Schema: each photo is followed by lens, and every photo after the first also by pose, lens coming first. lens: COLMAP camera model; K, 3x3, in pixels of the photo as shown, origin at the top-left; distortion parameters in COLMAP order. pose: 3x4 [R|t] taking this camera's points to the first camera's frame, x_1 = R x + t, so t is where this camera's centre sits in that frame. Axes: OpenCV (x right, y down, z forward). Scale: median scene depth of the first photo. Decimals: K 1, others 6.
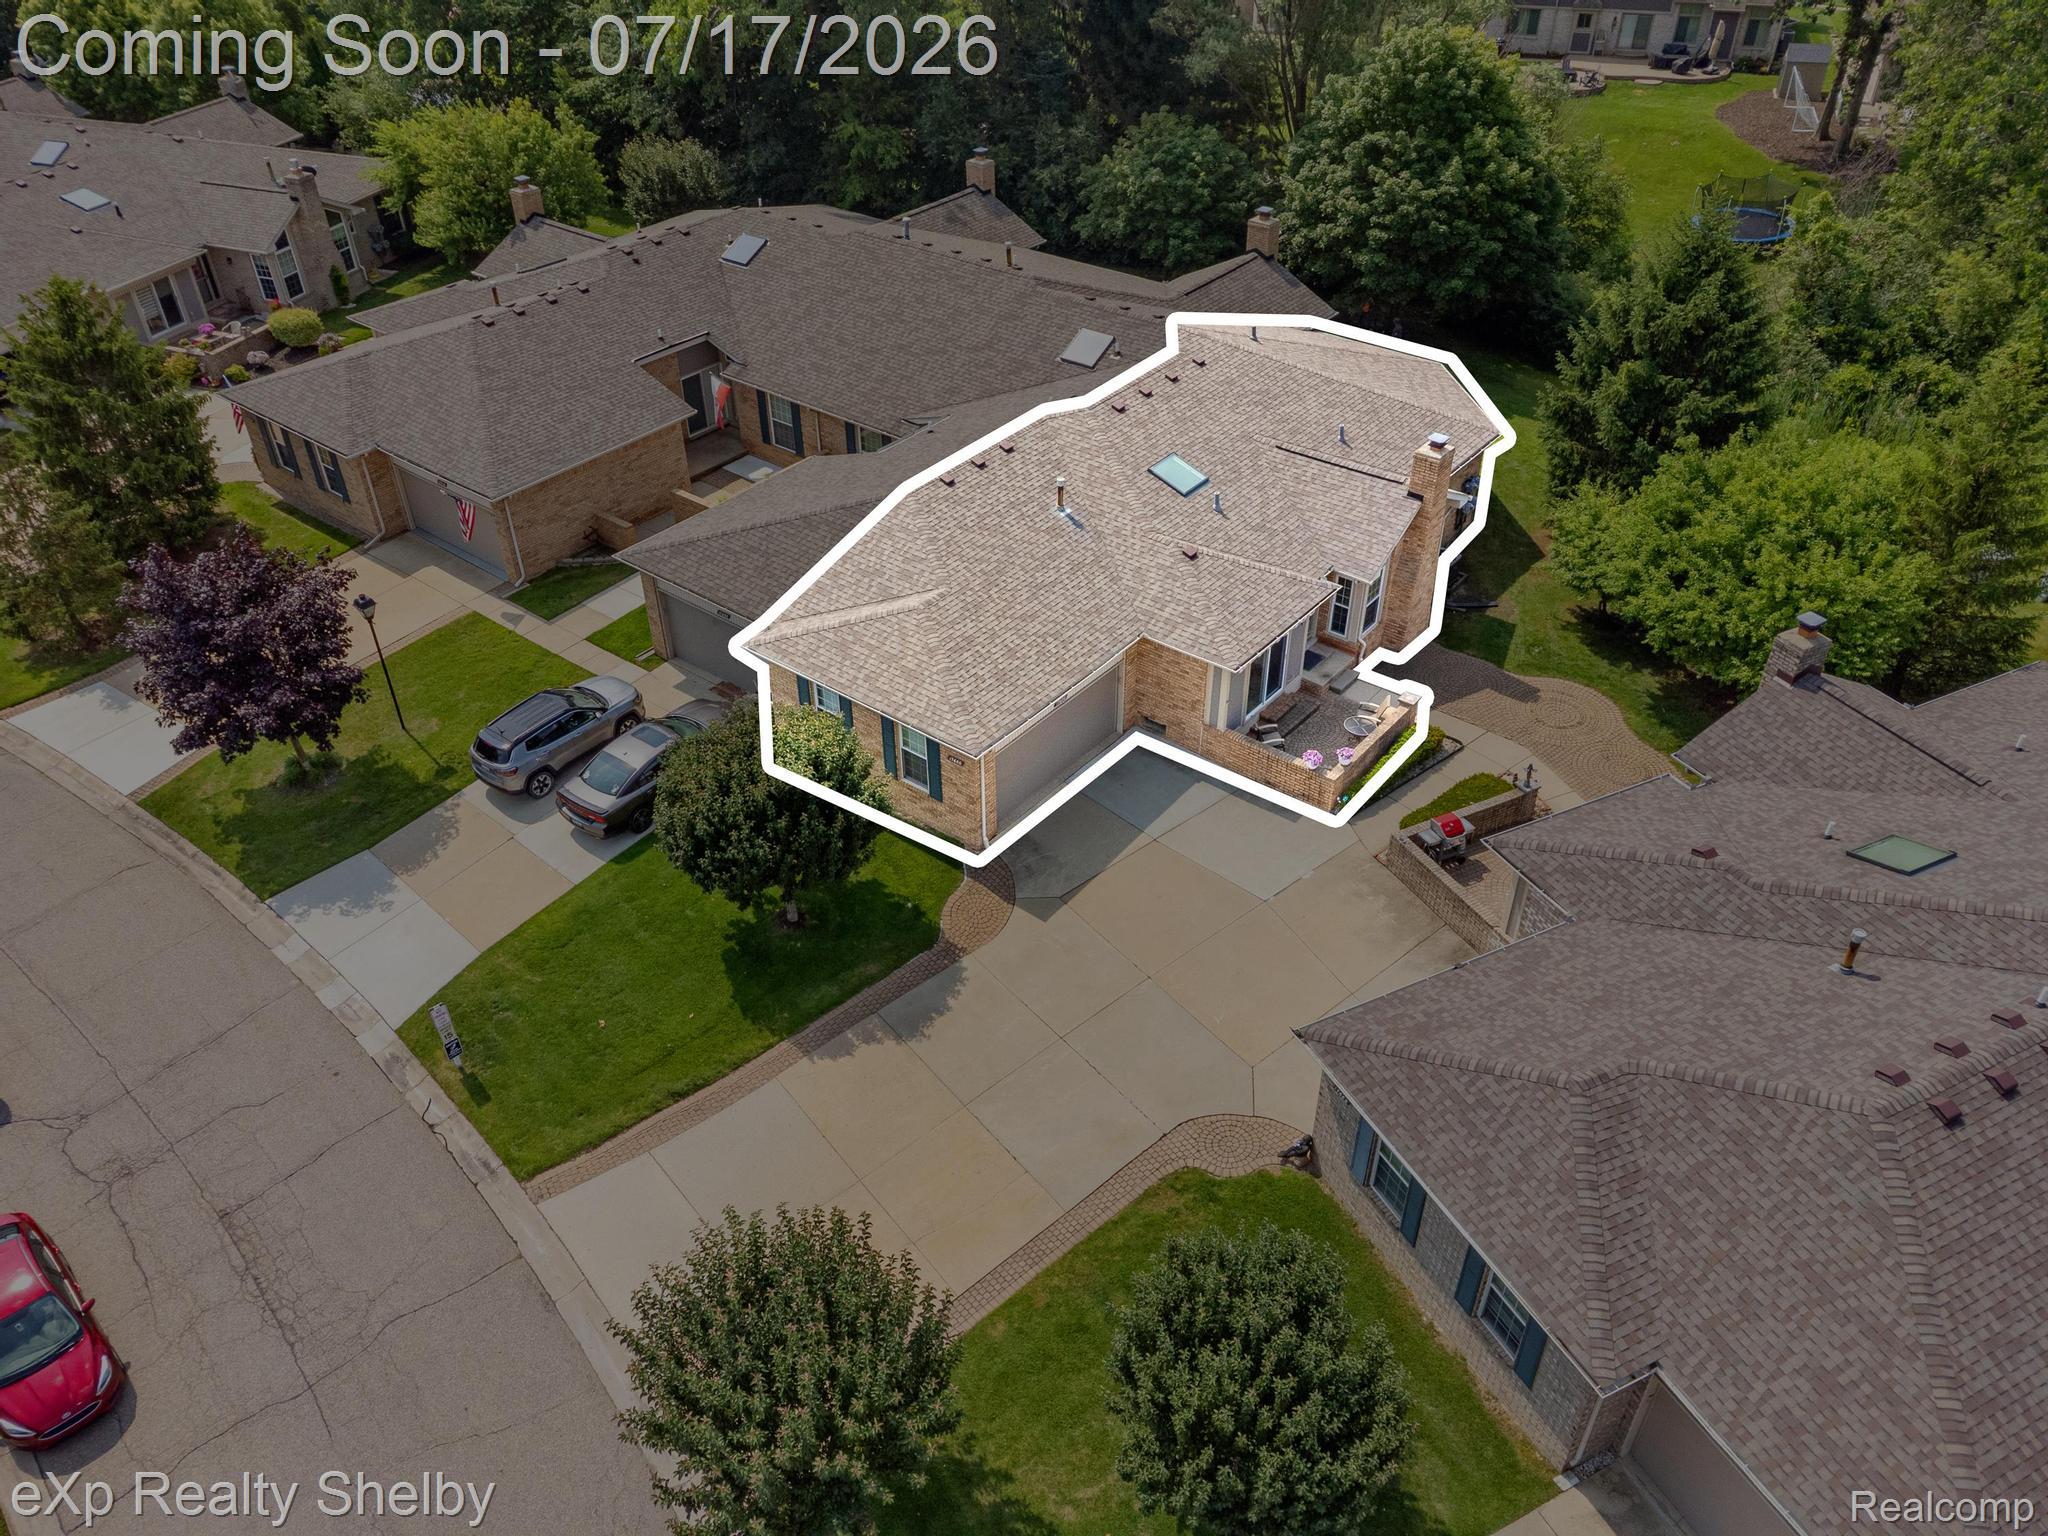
lens RADIAL K [[1528.8, 0, 1024.0], [0, 1528.8, 768.0], [0, 0, 1]] dist [0.011816, 0.004239]
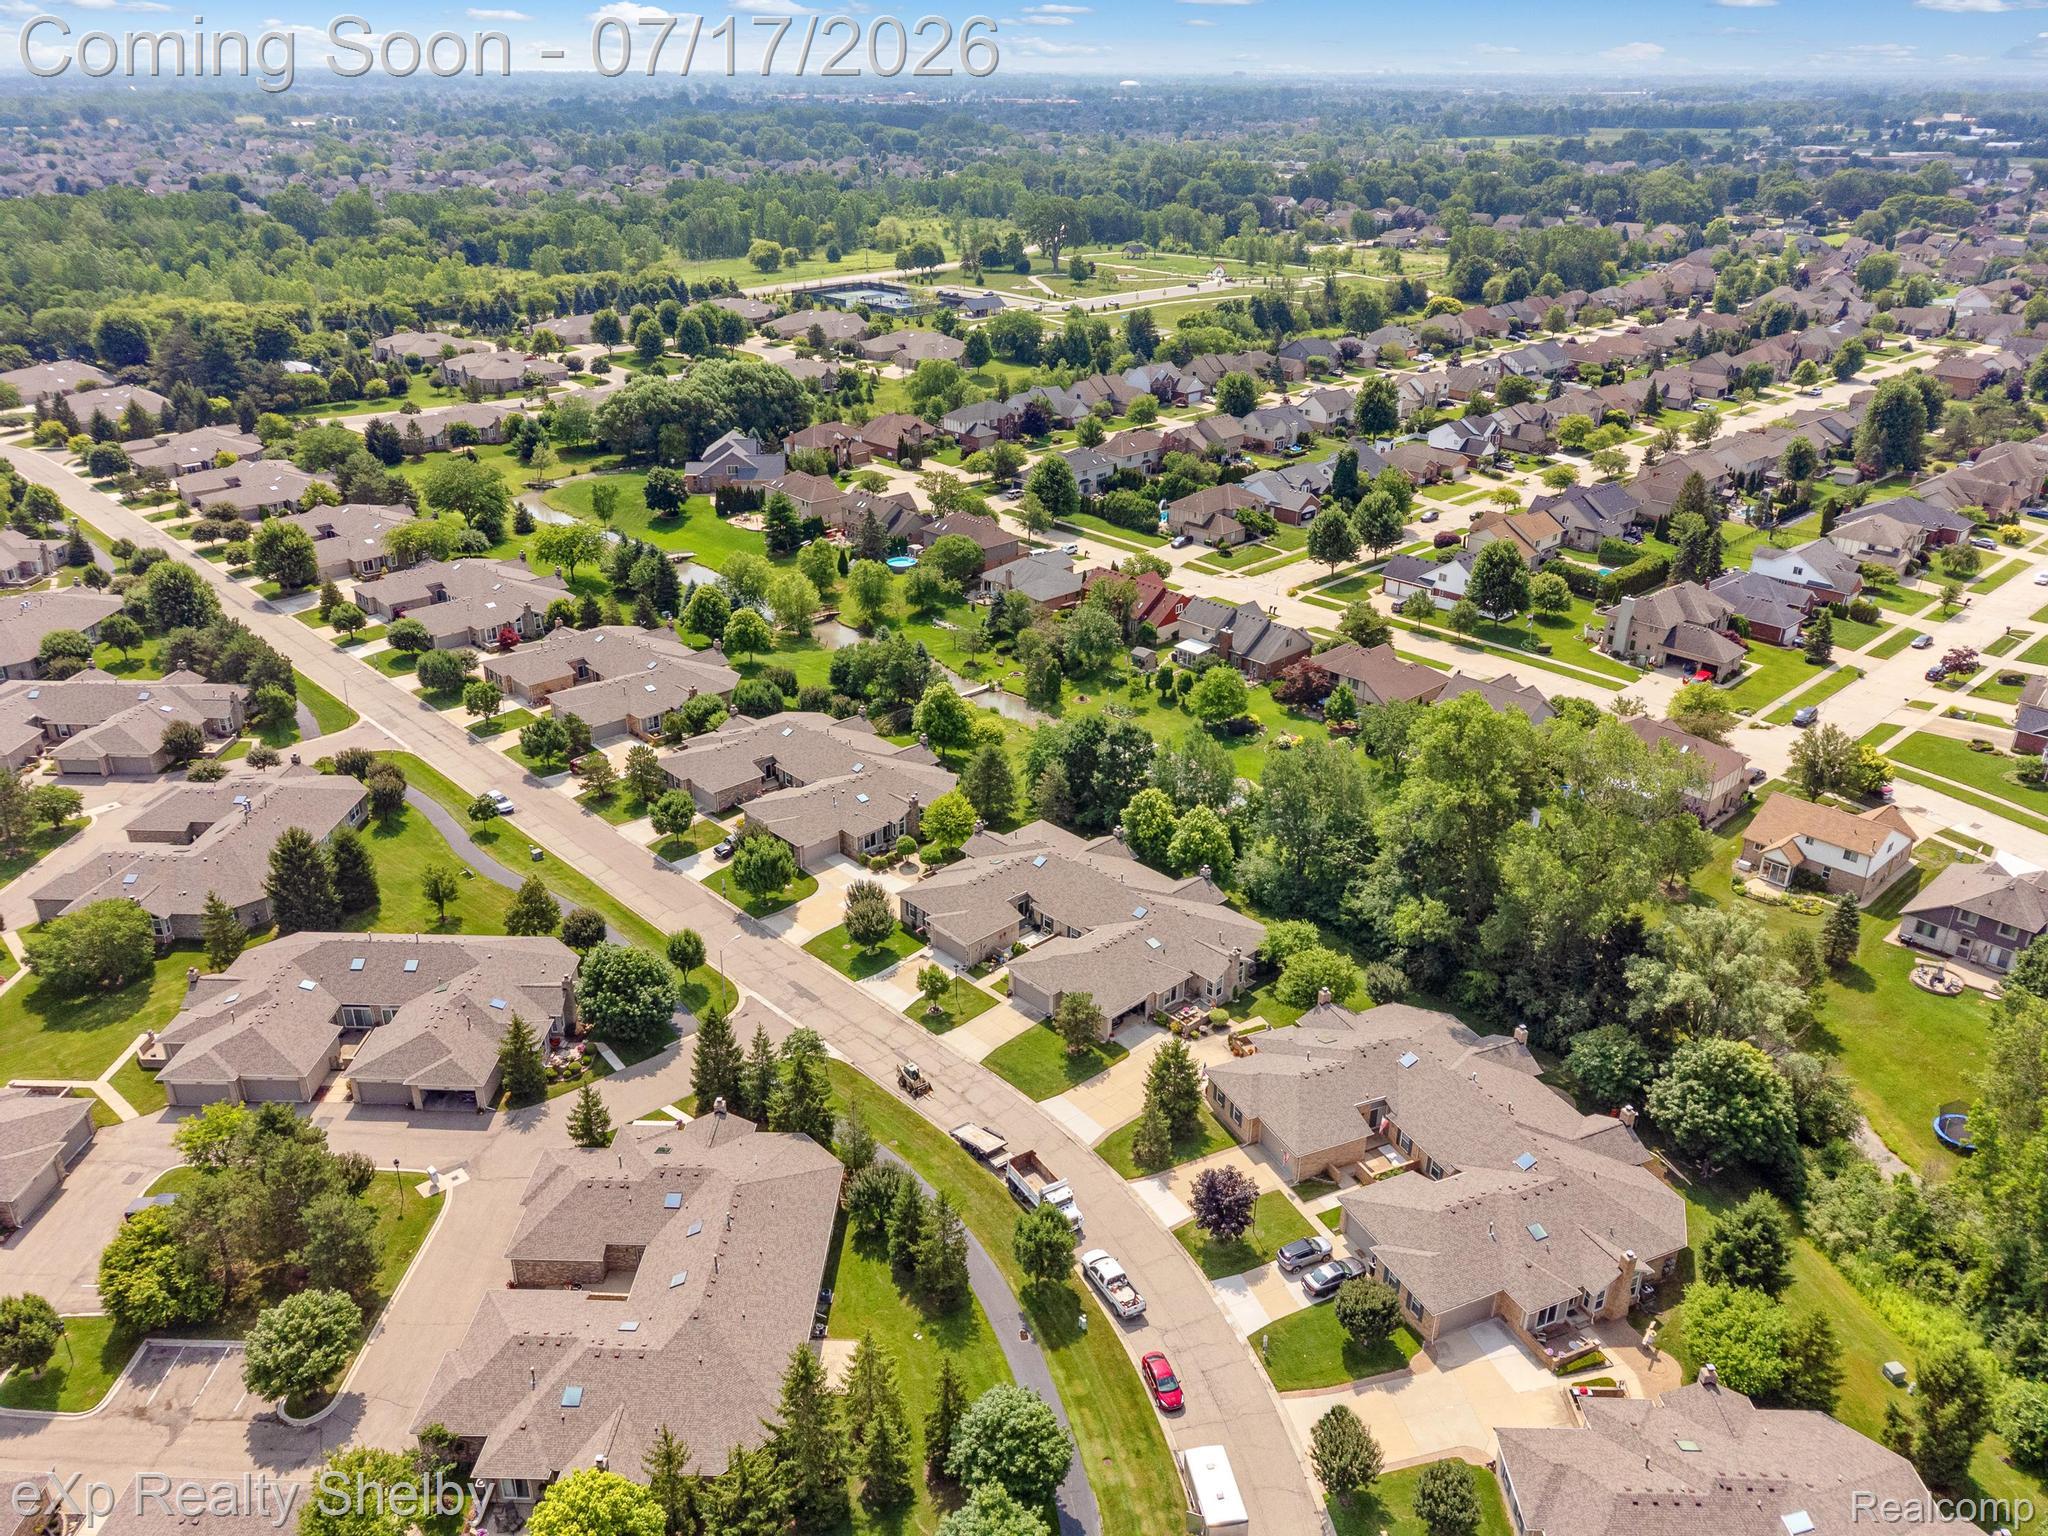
lens RADIAL K [[1528.8, 0, 1024.0], [0, 1528.8, 768.0], [0, 0, 1]] dist [0.011816, 0.004239]
pose [[0.892290, 0.203729, -0.402880, 0.233659], [-0.286072, 0.945514, -0.155456, -0.305598], [0.349257, 0.253964, 0.901954, -2.214739]]
